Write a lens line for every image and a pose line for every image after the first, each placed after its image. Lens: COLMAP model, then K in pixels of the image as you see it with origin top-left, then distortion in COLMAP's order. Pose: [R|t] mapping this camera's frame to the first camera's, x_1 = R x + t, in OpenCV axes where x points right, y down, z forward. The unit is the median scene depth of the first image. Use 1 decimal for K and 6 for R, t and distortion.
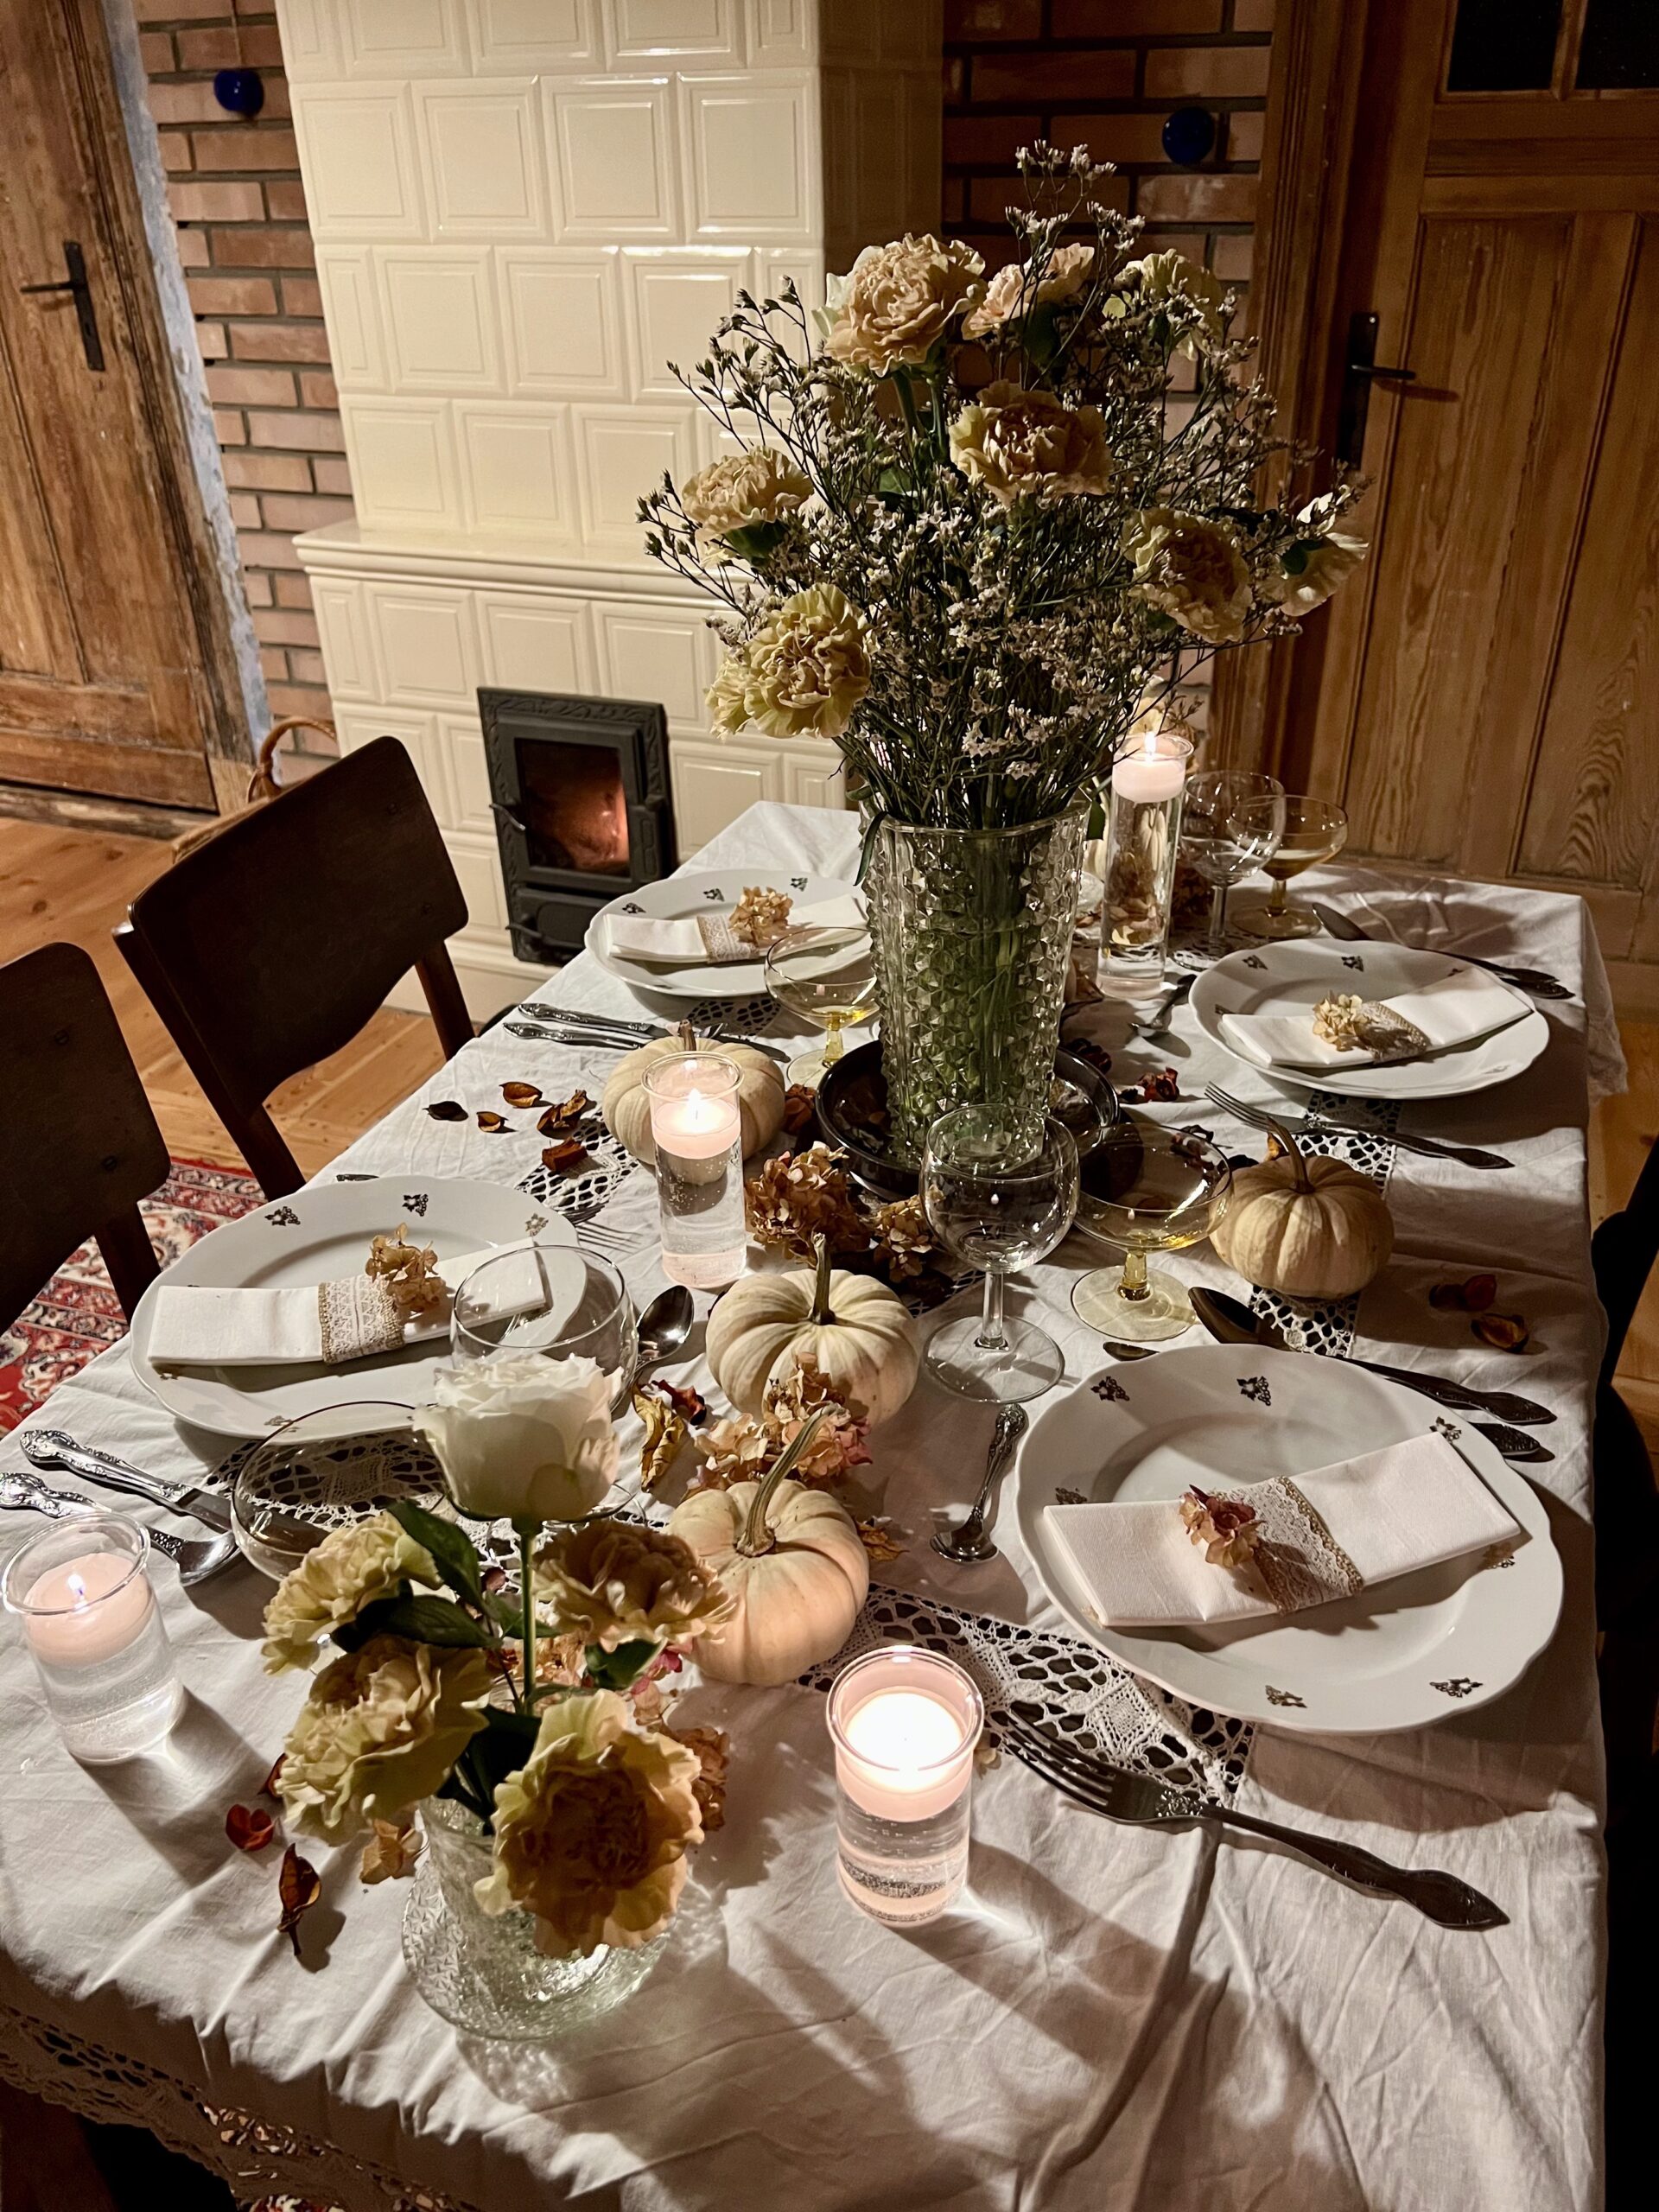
lens RADIAL K [[1674.8, 0, 838.3], [0, 1674.8, 1115.3], [0, 0, 1]] dist [0.056592, -0.066390]
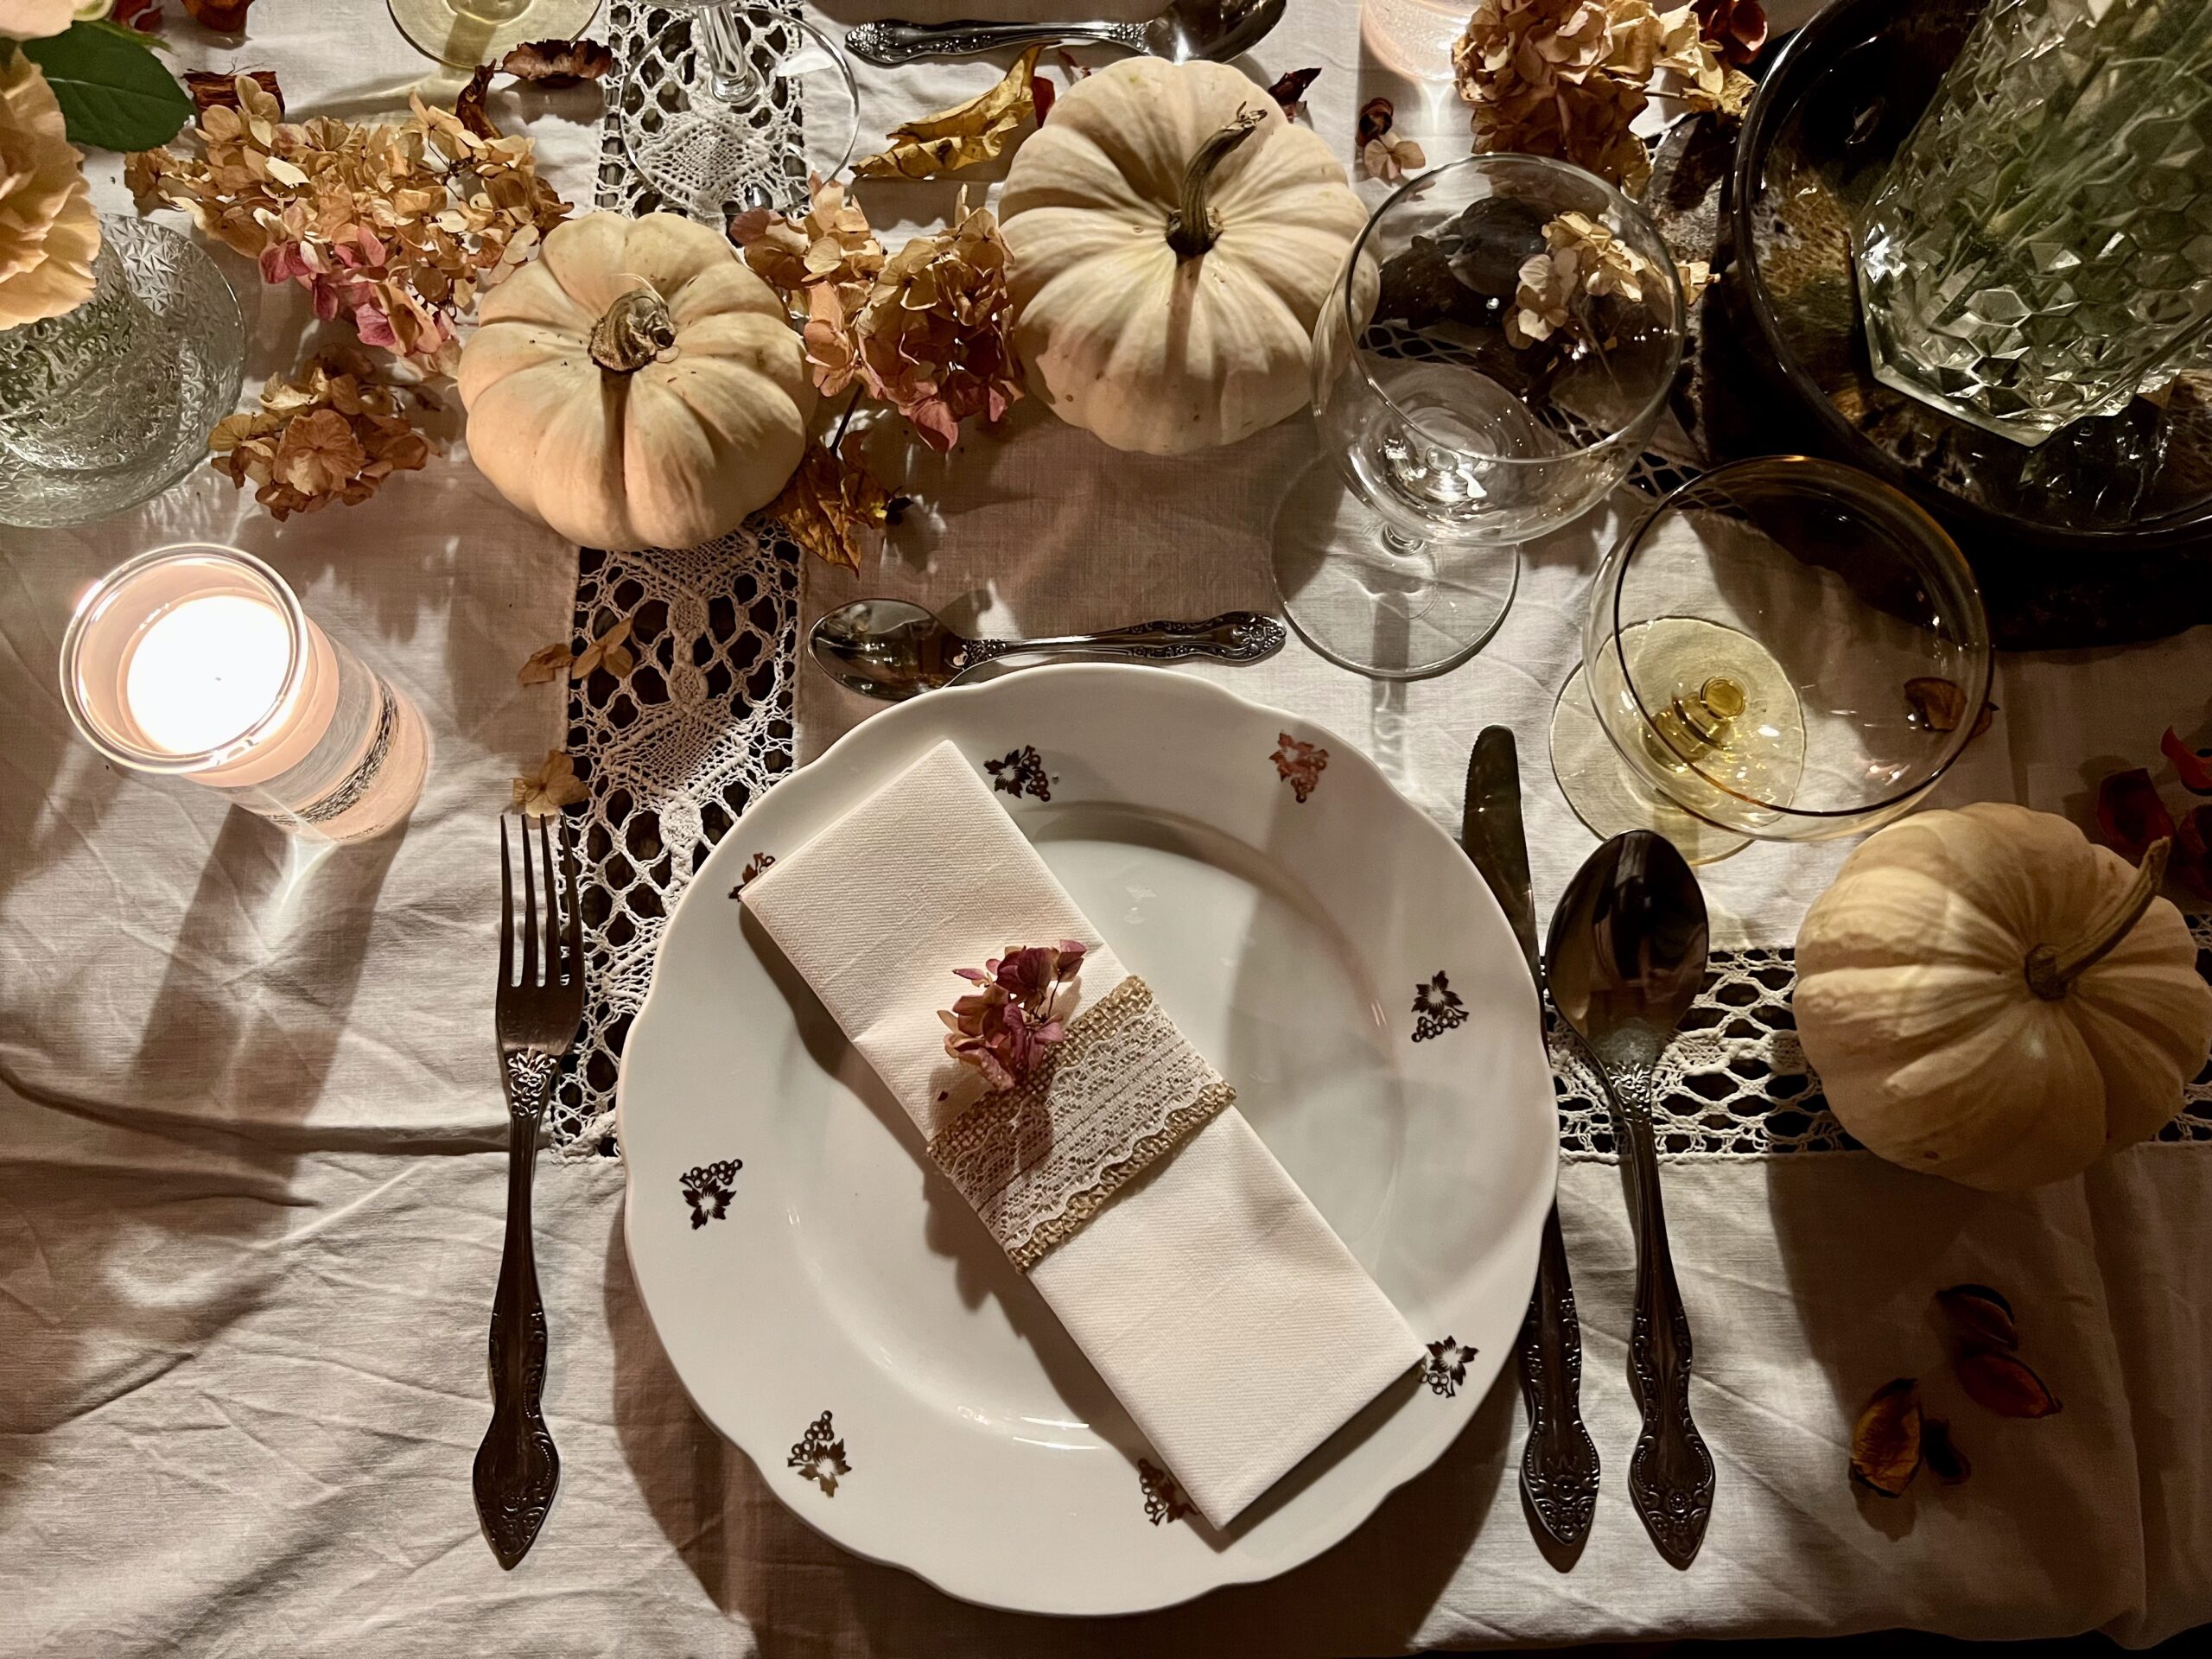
lens RADIAL K [[1674.8, 0, 1111.9], [0, 1674.8, 830.9], [0, 0, 1]] dist [0.056592, -0.066390]
pose [[0.391374, 0.900774, -0.188234, 0.315635], [-0.492461, 0.377811, 0.784054, -0.272298], [0.777373, -0.214161, 0.591461, 0.761627]]
